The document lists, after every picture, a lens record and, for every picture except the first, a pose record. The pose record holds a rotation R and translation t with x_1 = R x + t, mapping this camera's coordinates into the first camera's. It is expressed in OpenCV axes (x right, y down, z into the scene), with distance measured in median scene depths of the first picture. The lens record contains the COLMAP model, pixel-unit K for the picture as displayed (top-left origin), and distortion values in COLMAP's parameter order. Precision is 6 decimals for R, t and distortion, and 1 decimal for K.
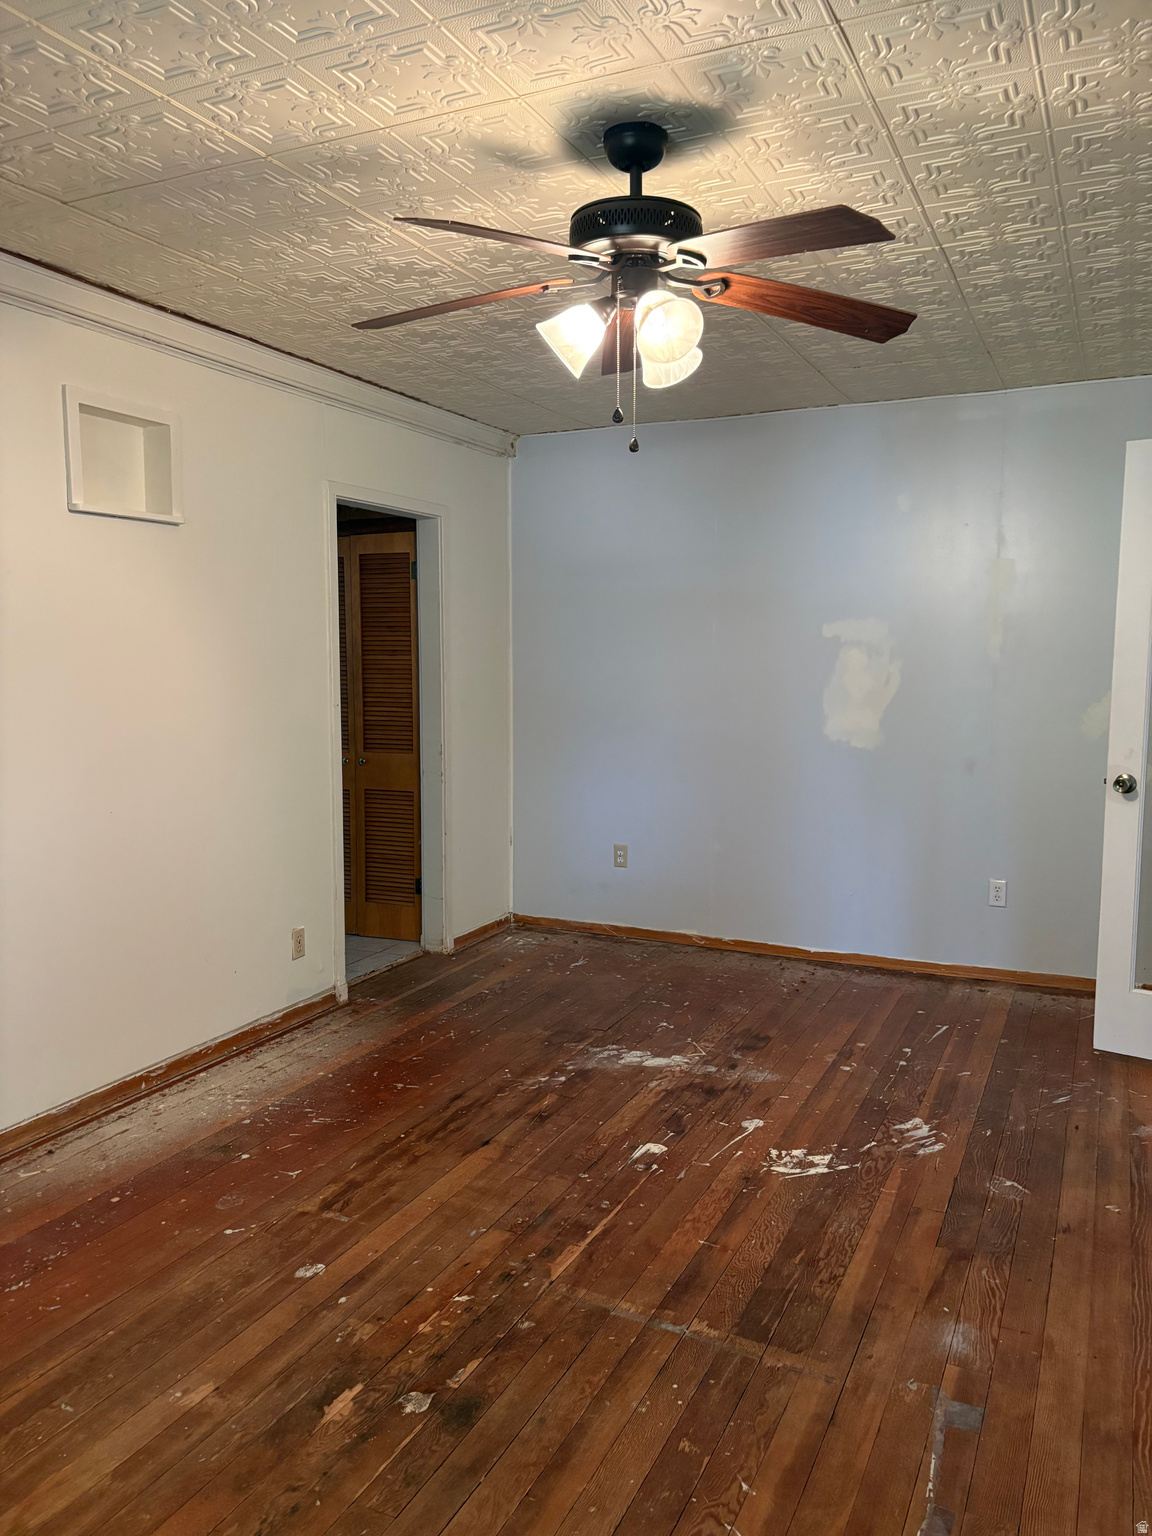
lens RADIAL K [[1165.2, 0, 569.3], [0, 1165.2, 766.0], [0, 0, 1]] dist [-0.002501, 0.061882]
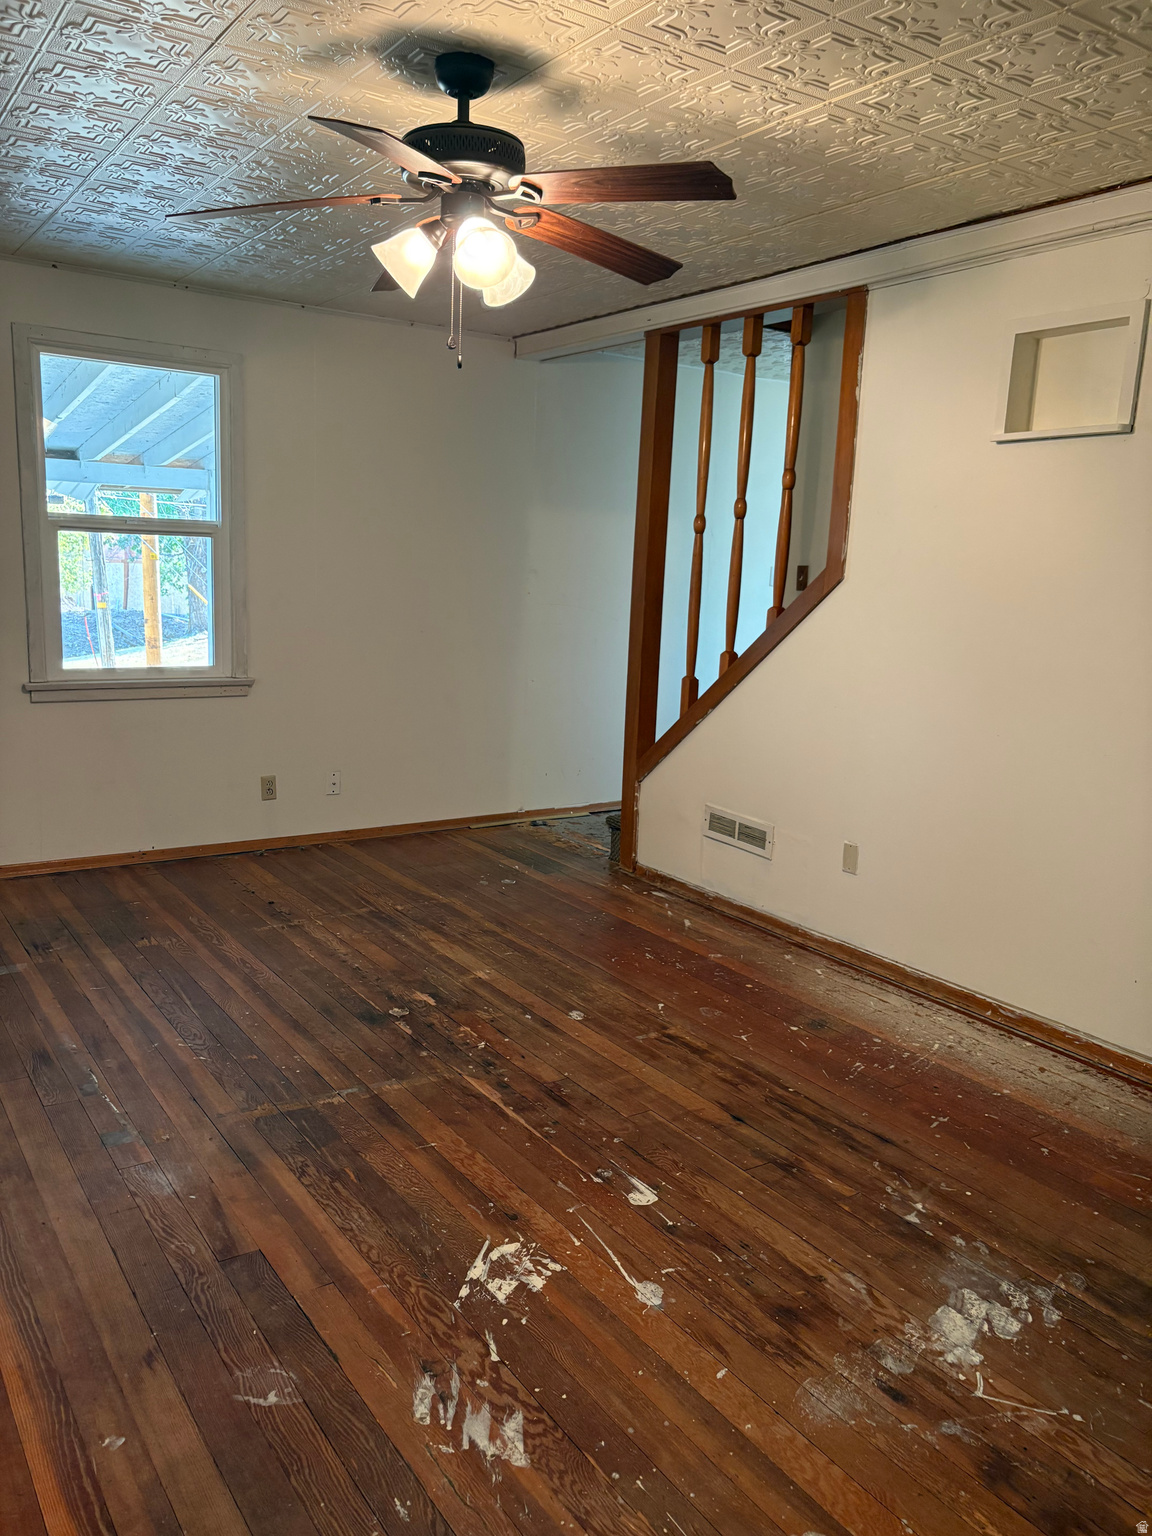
lens RADIAL K [[1165.2, 0, 569.3], [0, 1165.2, 766.0], [0, 0, 1]] dist [-0.002501, 0.061882]
pose [[-0.502612, 0.132479, -0.854302, 0.793126], [-0.126718, 0.966226, 0.224387, -0.137530], [0.855175, 0.221035, -0.468849, 1.360976]]
